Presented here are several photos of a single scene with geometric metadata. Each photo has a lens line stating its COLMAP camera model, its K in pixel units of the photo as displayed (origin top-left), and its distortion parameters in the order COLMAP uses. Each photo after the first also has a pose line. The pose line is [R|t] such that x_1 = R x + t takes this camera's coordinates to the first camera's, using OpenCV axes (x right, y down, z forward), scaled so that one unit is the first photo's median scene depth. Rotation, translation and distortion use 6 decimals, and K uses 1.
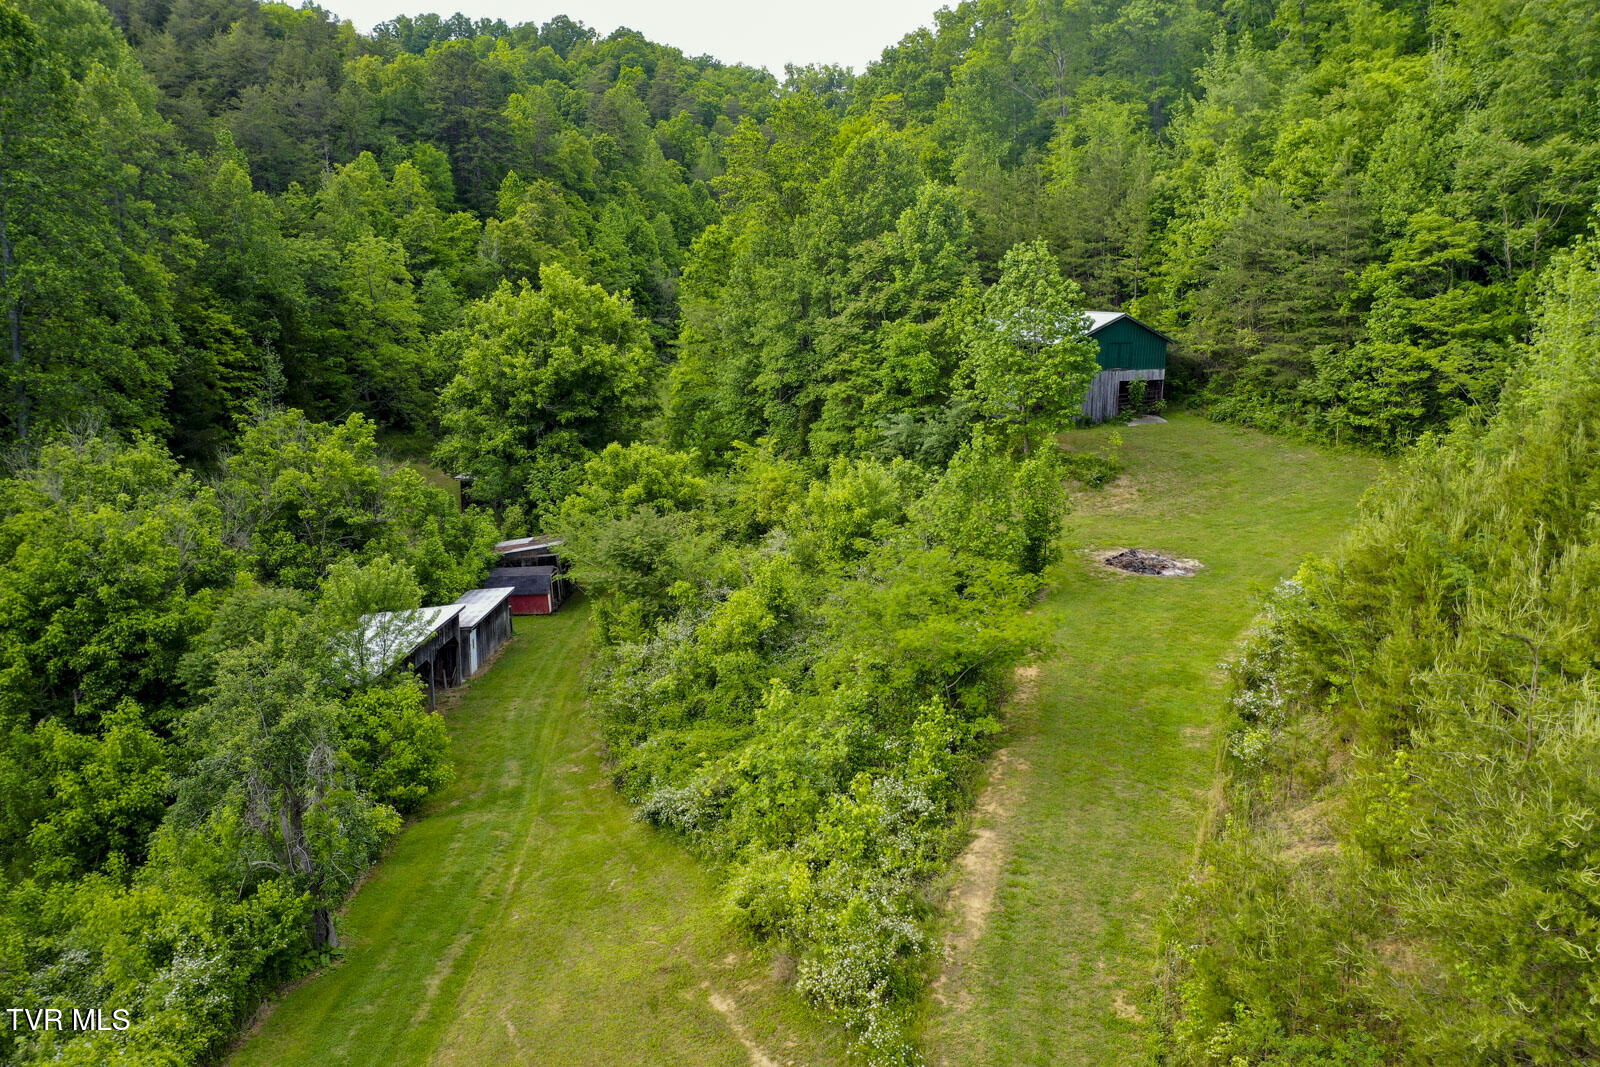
lens RADIAL K [[1288.3, 0, 803.6], [0, 1288.3, 532.8], [0, 0, 1]] dist [-0.013068, 0.001098]
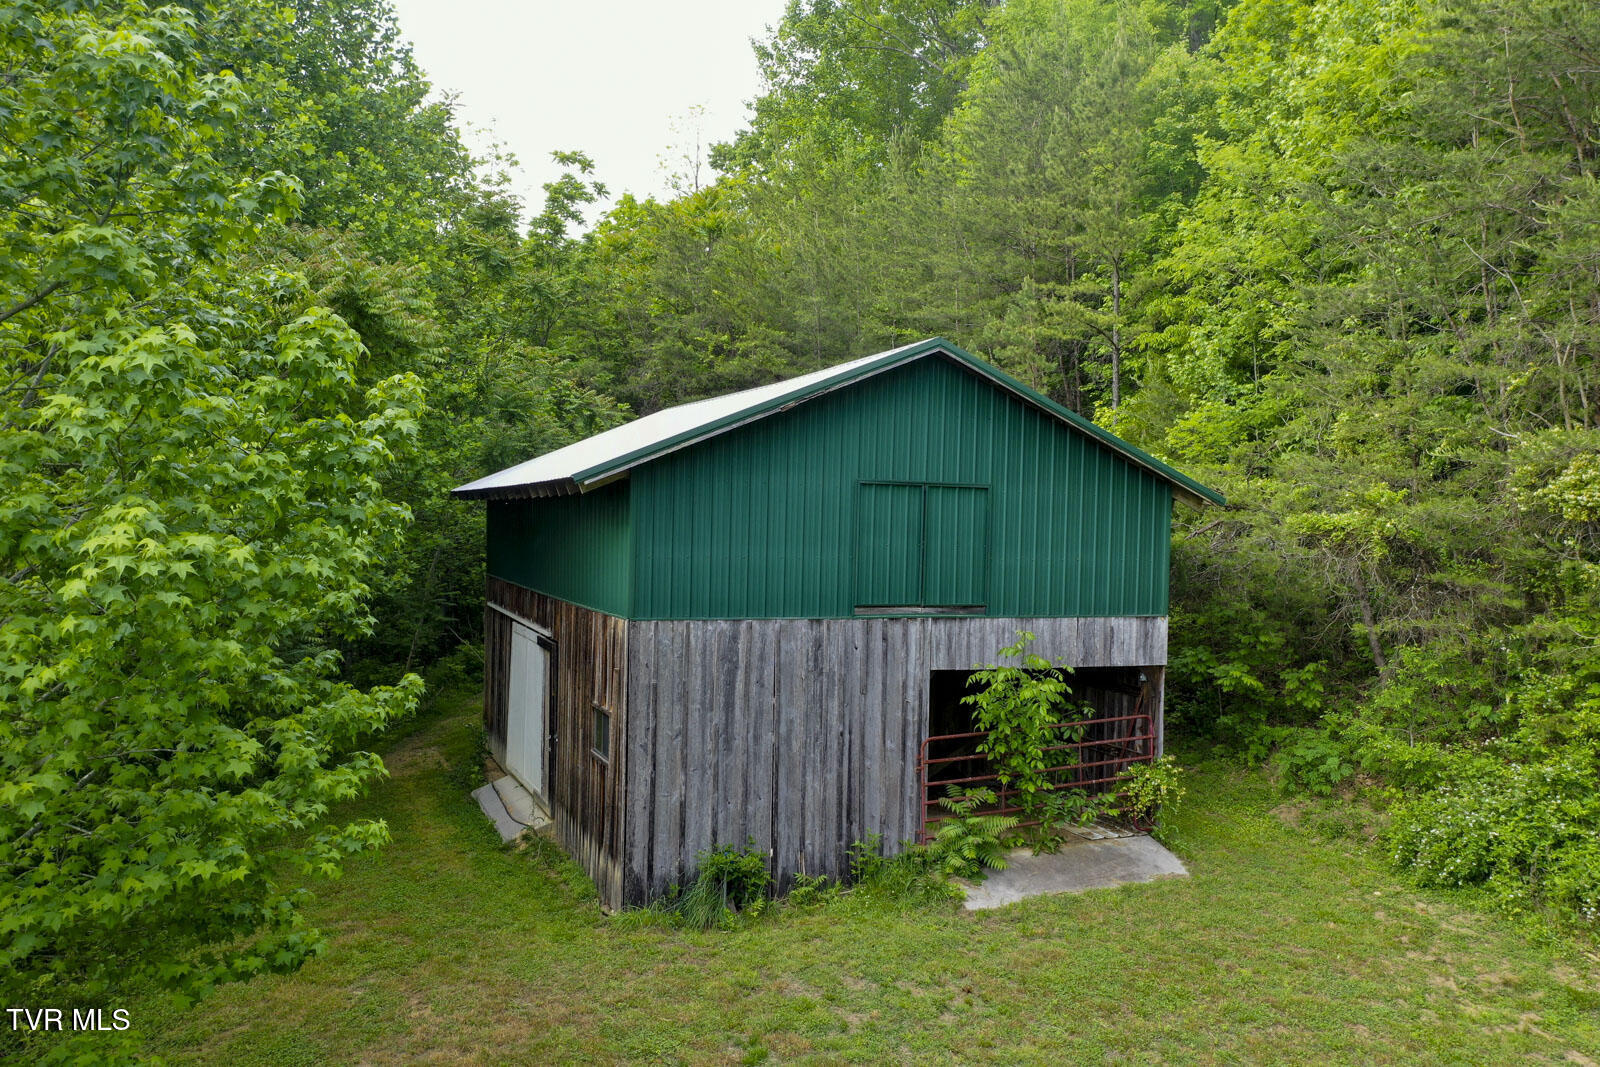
lens RADIAL K [[1288.3, 0, 799.7], [0, 1288.3, 535.2], [0, 0, 1]] dist [-0.013068, 0.001098]
pose [[0.995895, 0.012232, -0.089690, 0.244089], [-0.029134, 0.981418, -0.189656, -0.100158], [0.085703, 0.191491, 0.977745, 0.799602]]
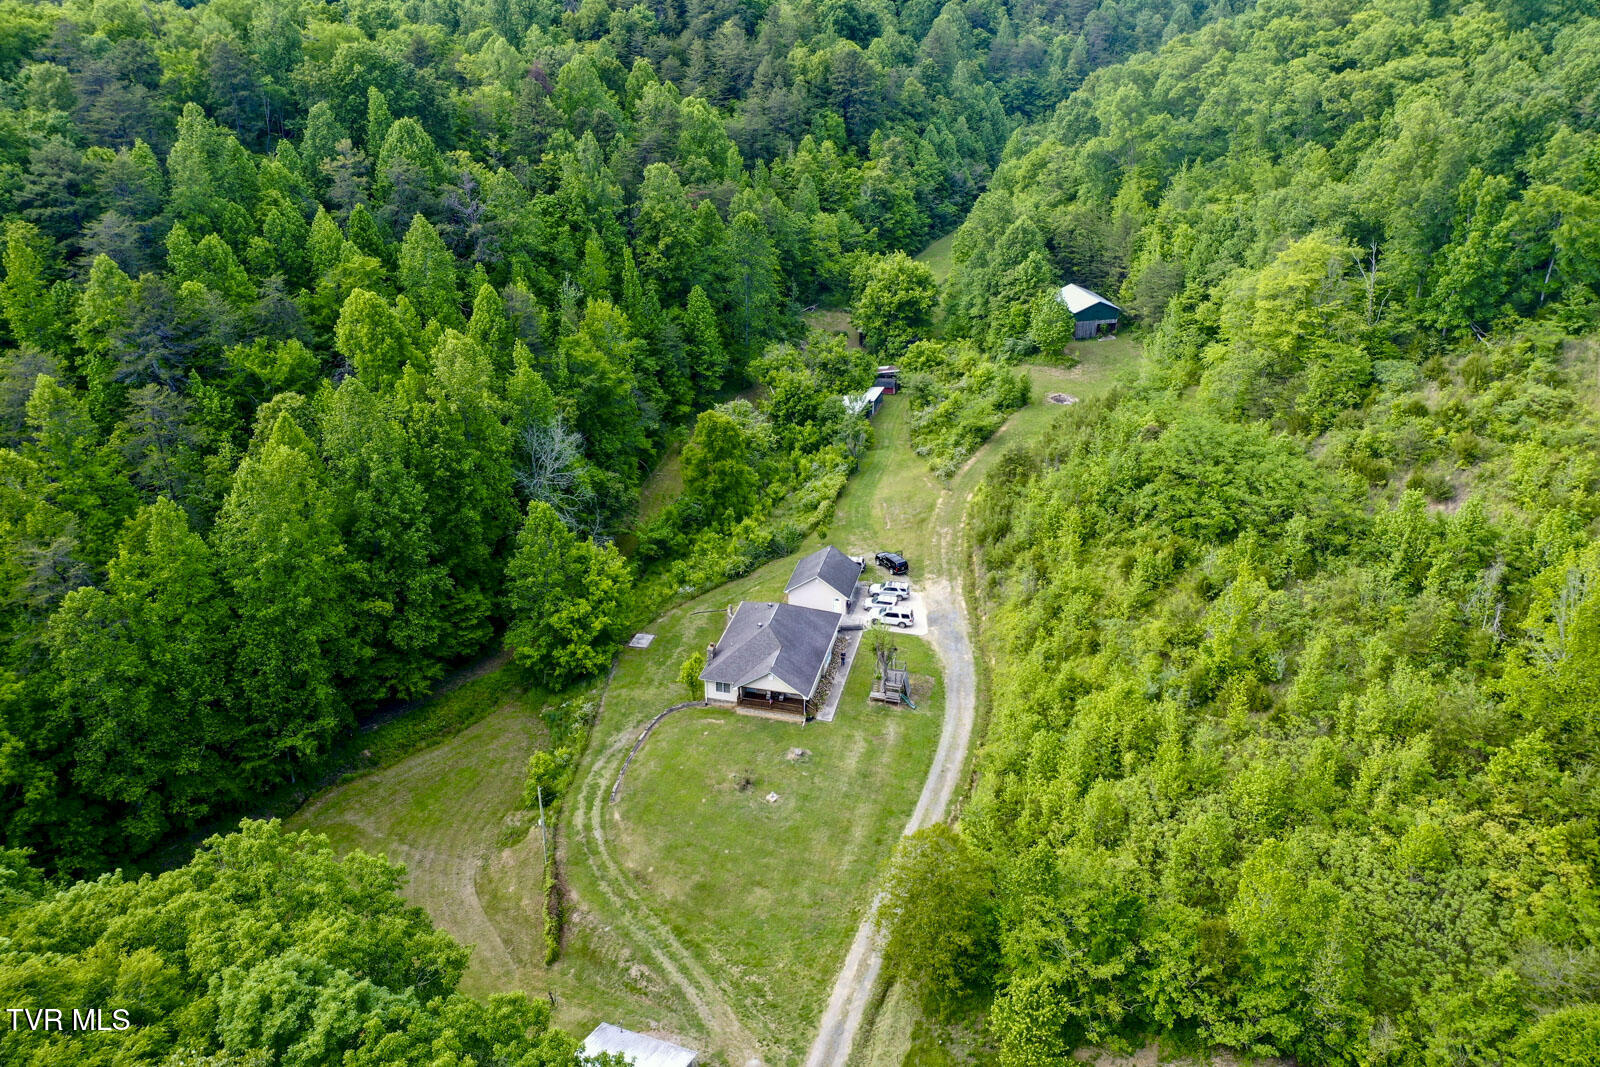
lens RADIAL K [[1288.3, 0, 800.3], [0, 1288.3, 534.0], [0, 0, 1]] dist [-0.013068, 0.001098]
pose [[0.970011, 0.095967, -0.223315, 0.289077], [-0.041051, 0.970241, 0.238636, -0.318139], [0.239571, -0.222312, 0.945084, -1.920931]]
